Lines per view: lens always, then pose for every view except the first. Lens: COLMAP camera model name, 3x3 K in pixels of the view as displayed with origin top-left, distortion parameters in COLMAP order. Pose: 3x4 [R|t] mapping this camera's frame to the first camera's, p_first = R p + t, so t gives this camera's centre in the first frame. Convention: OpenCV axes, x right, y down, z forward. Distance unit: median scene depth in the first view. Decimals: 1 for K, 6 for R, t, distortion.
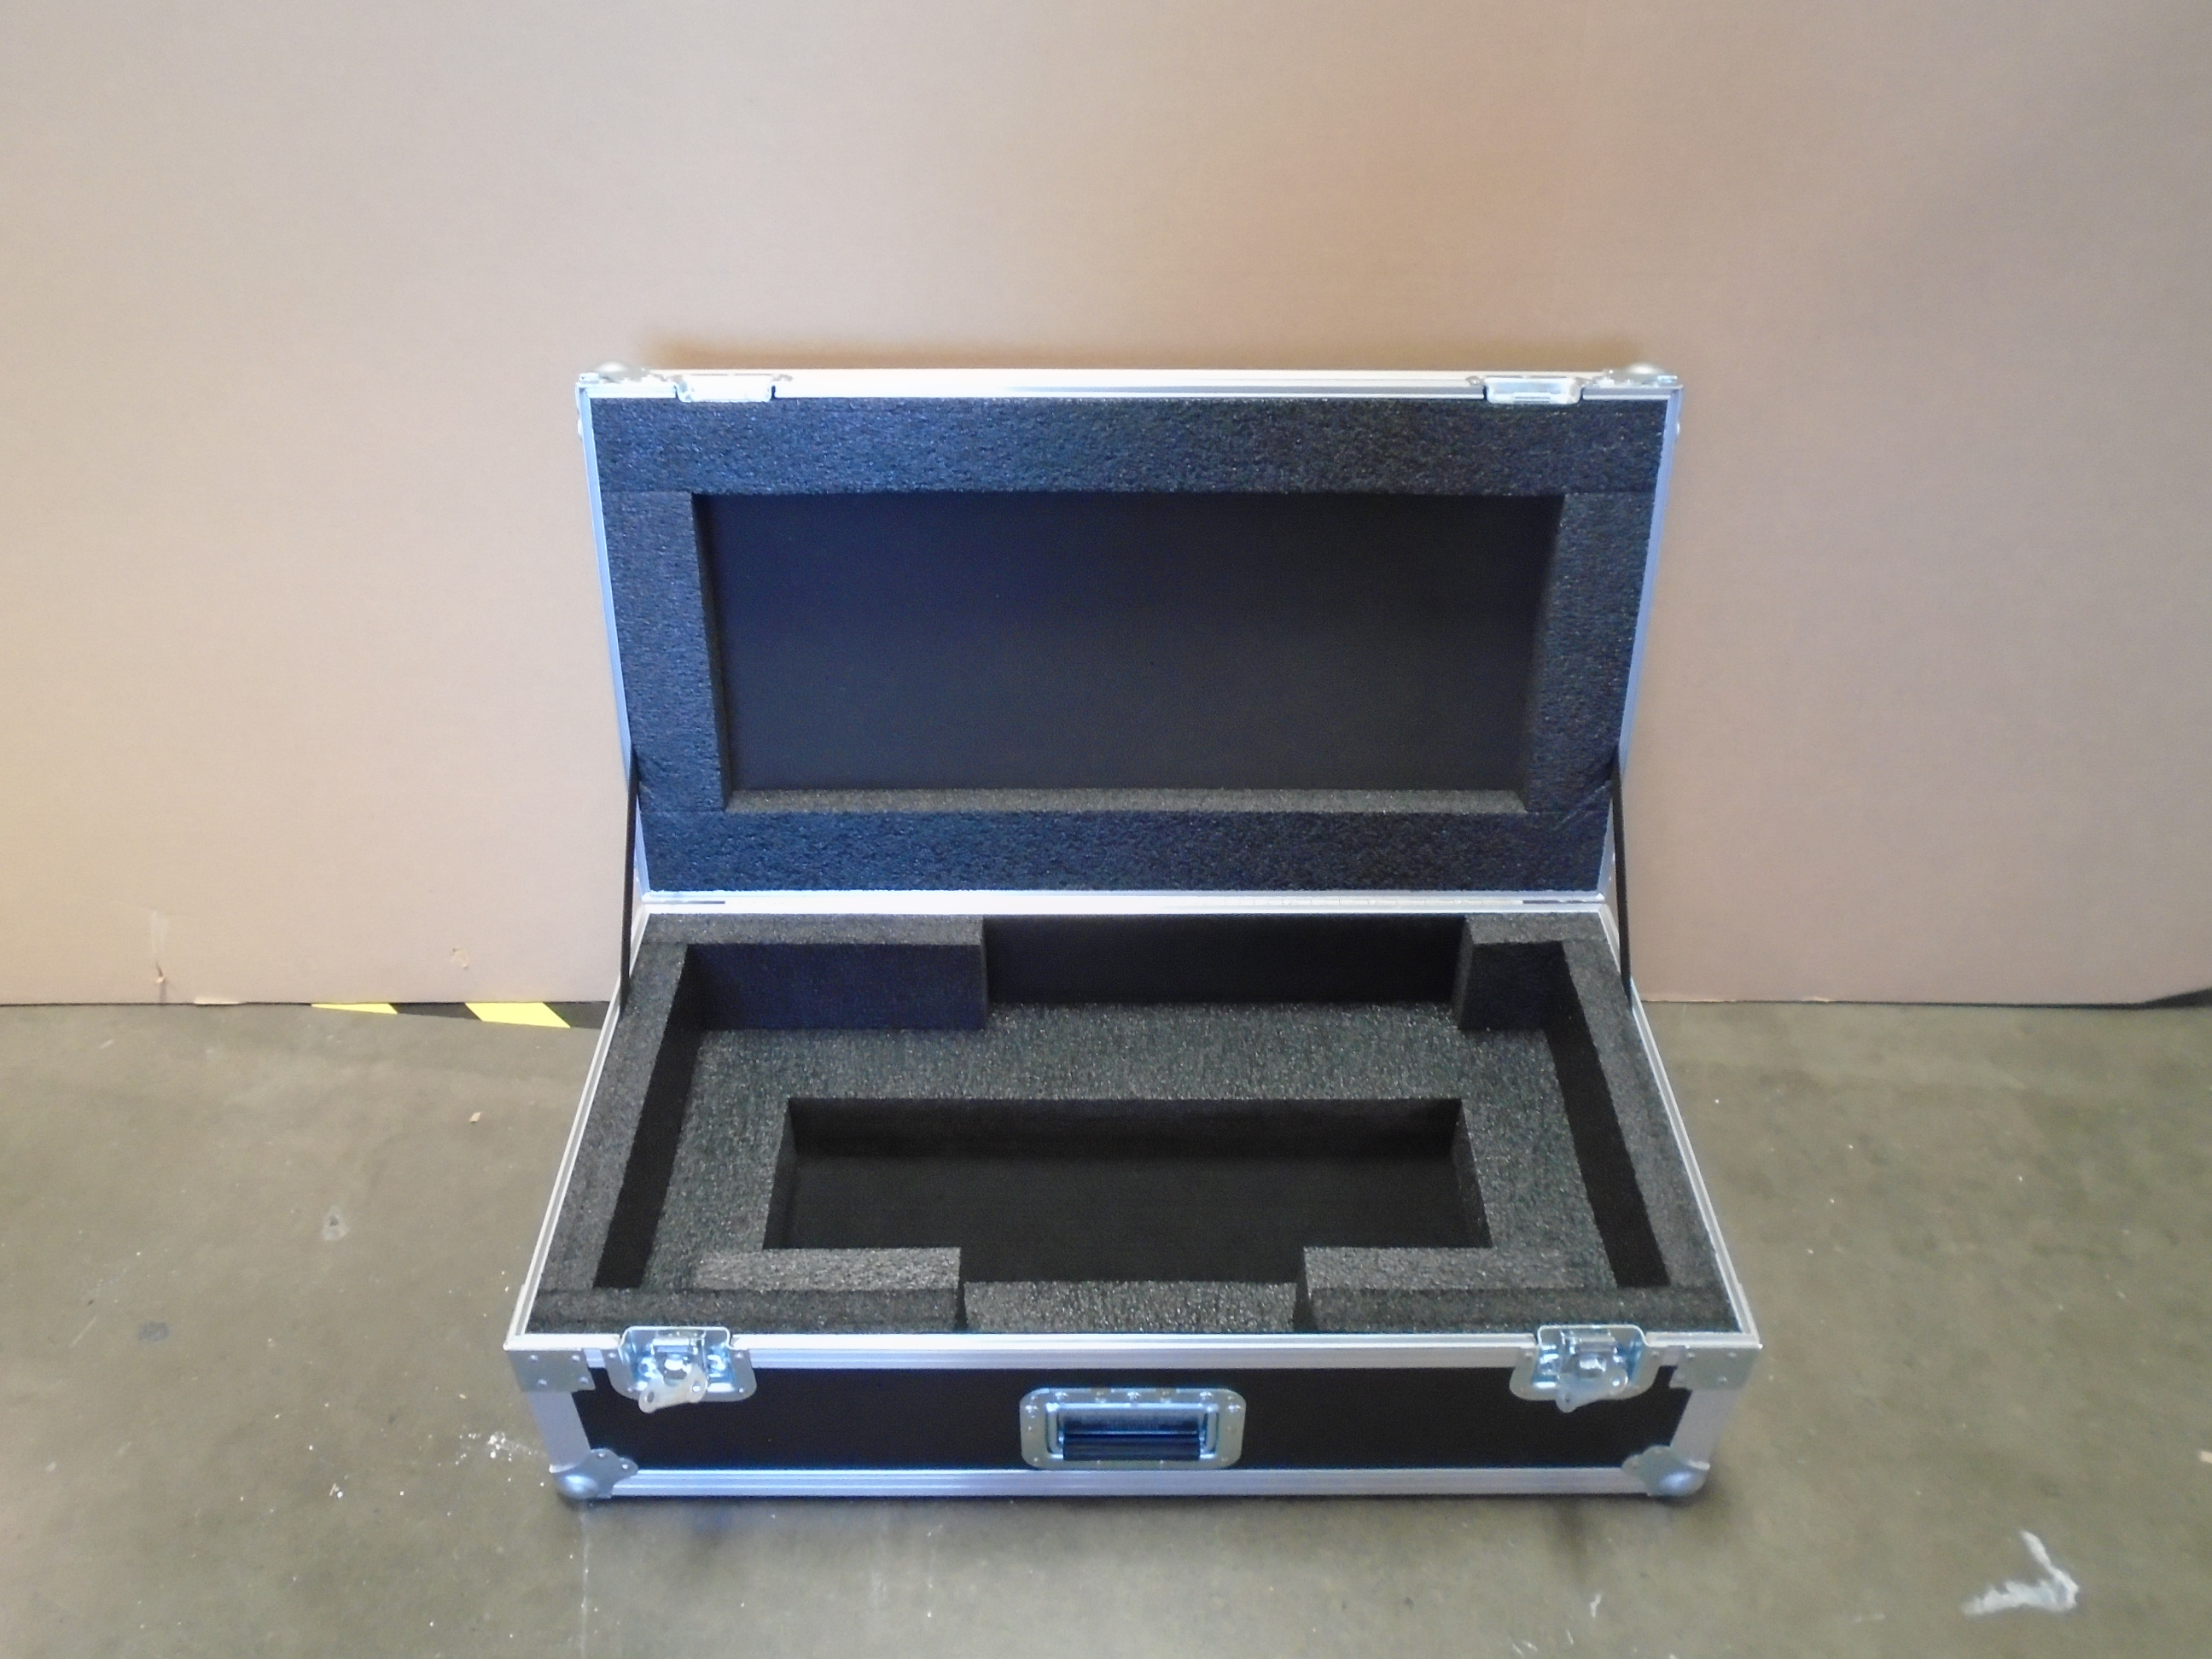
lens RADIAL K [[1708.4, 0, 1099.5], [0, 1708.4, 818.8], [0, 0, 1]] dist [-0.011744, 0.002911]
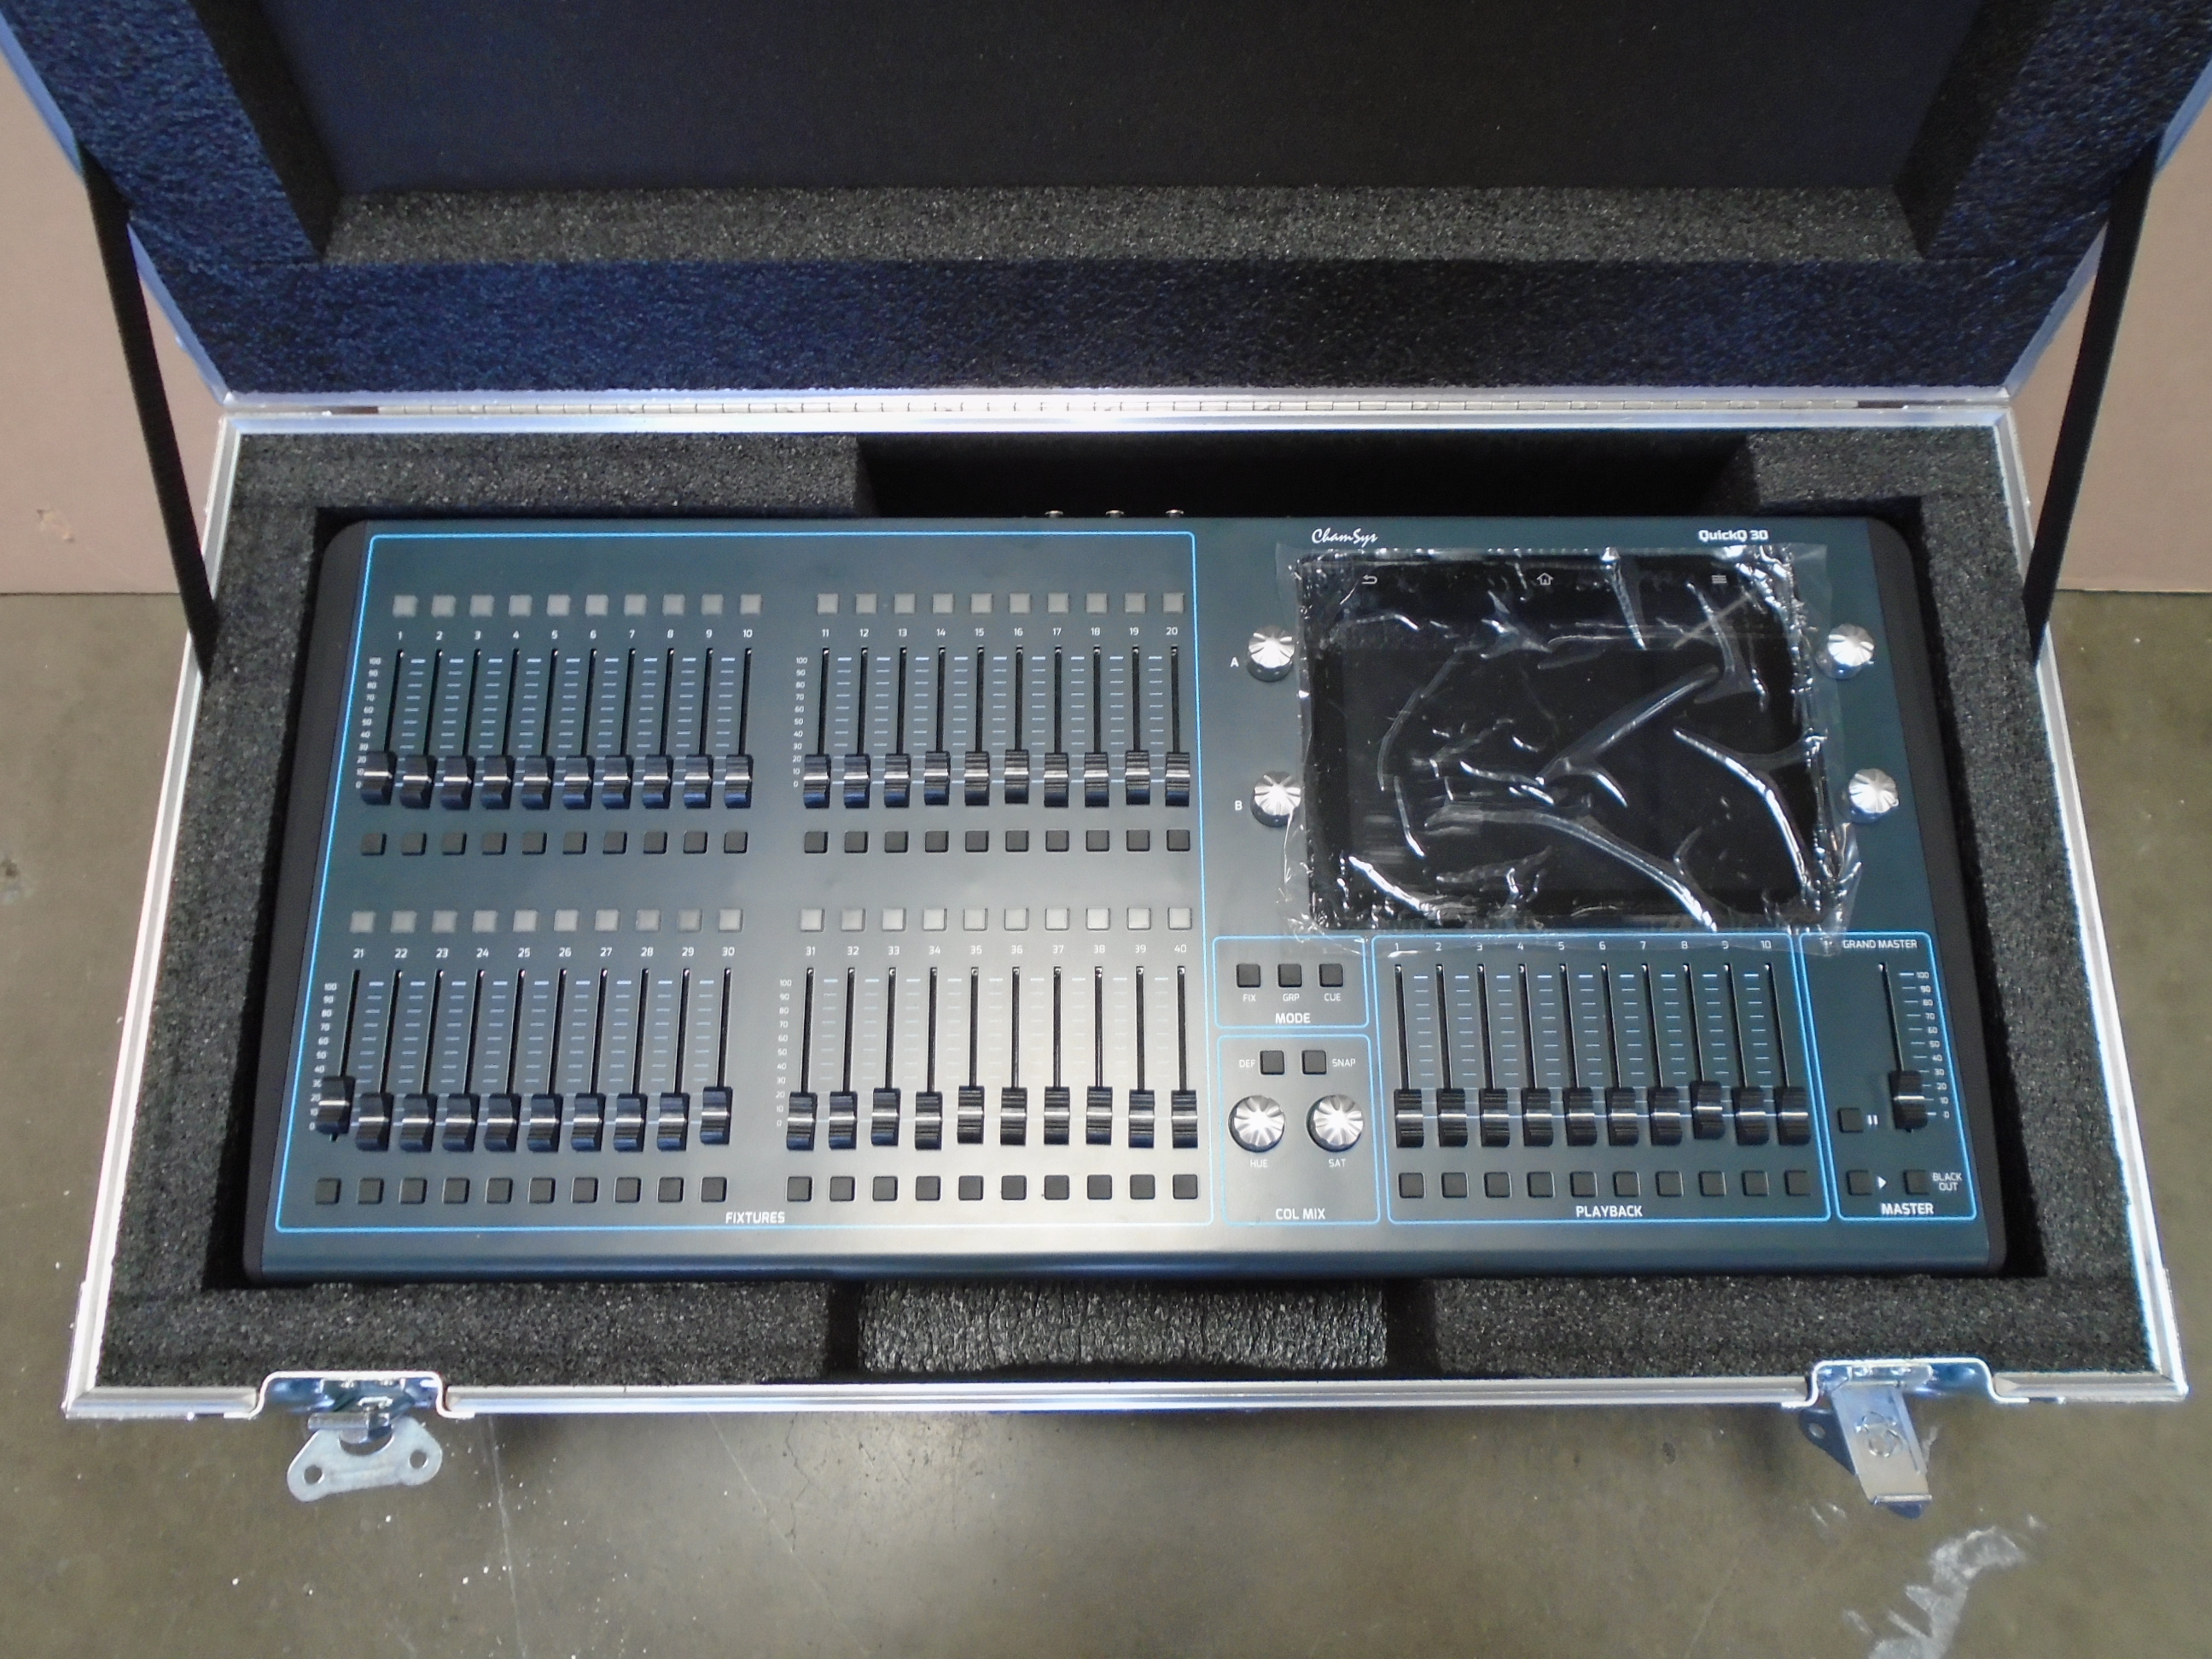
lens RADIAL K [[1716.0, 0, 1101.8], [0, 1716.0, 817.8], [0, 0, 1]] dist [-0.007100, -0.000638]
pose [[0.999998, -0.001972, 0.000525, 0.009531], [0.001331, 0.825227, 0.564800, -0.165515], [-0.001547, -0.564798, 0.825228, 0.532074]]
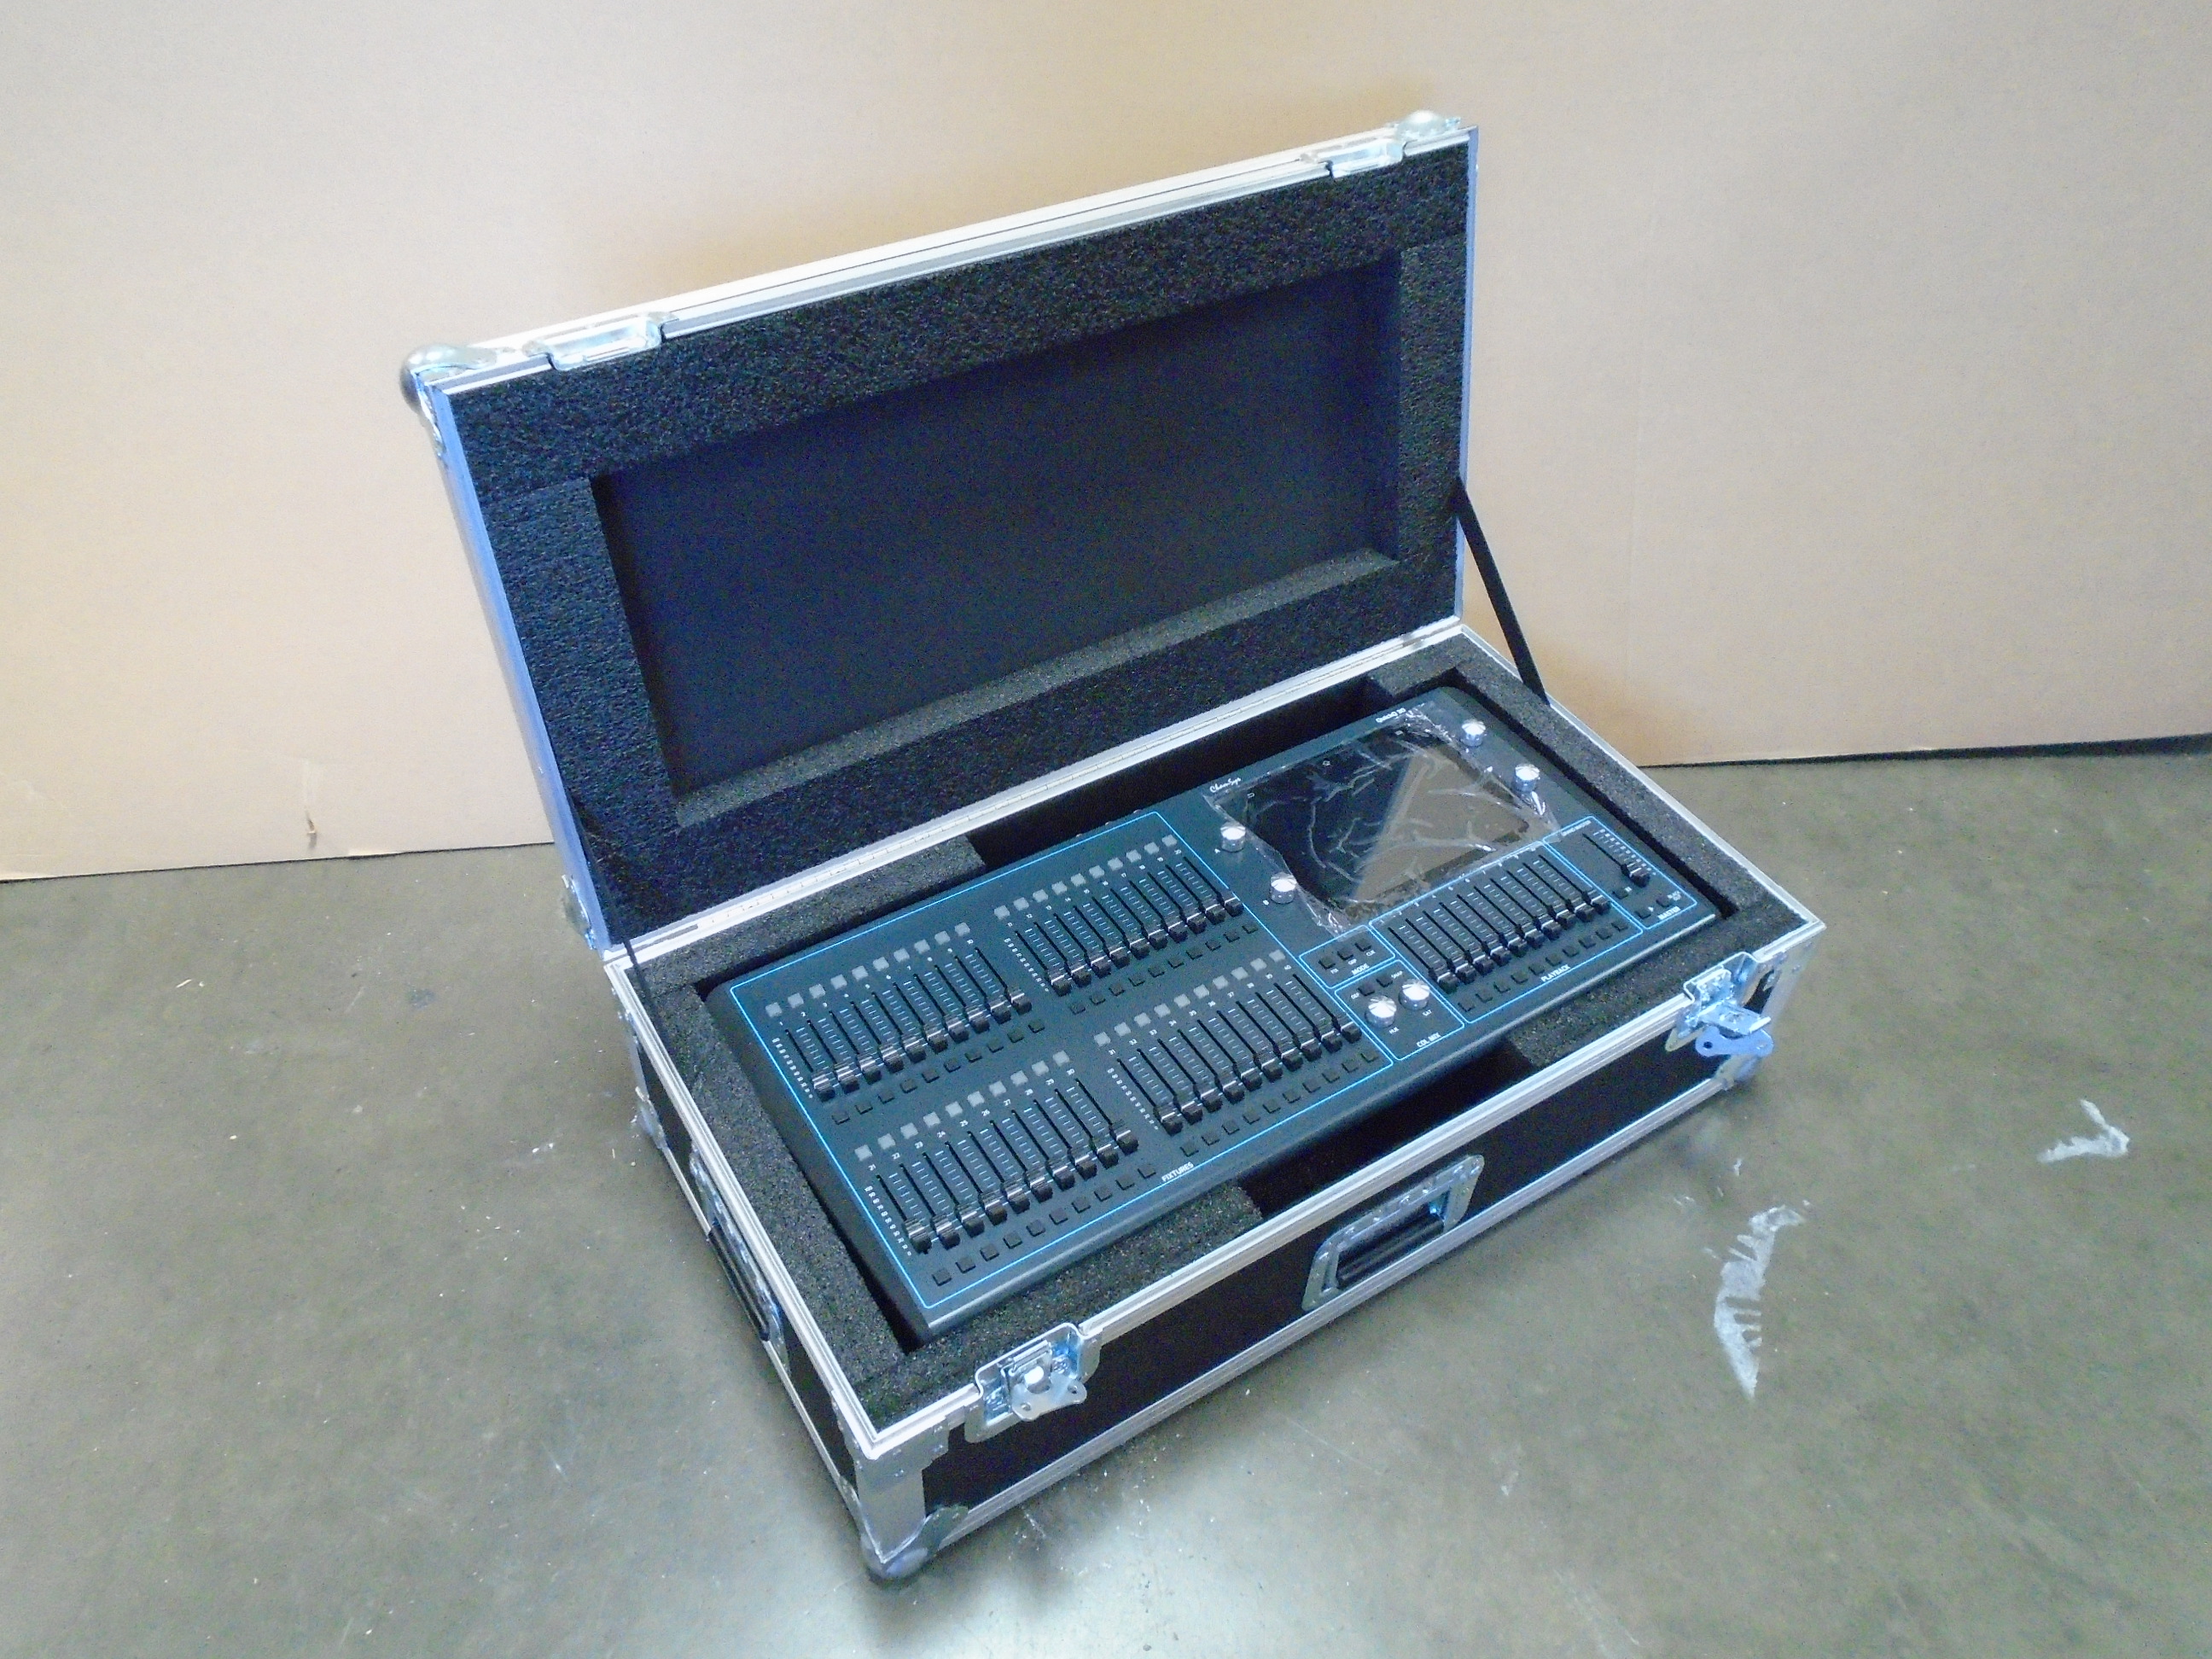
lens RADIAL K [[1716.0, 0, 1101.8], [0, 1716.0, 817.8], [0, 0, 1]] dist [-0.007100, -0.000638]
pose [[0.848603, -0.348600, 0.397933, -0.414778], [0.303289, 0.936884, 0.173964, -0.103525], [-0.433461, -0.026938, 0.900769, 0.127318]]
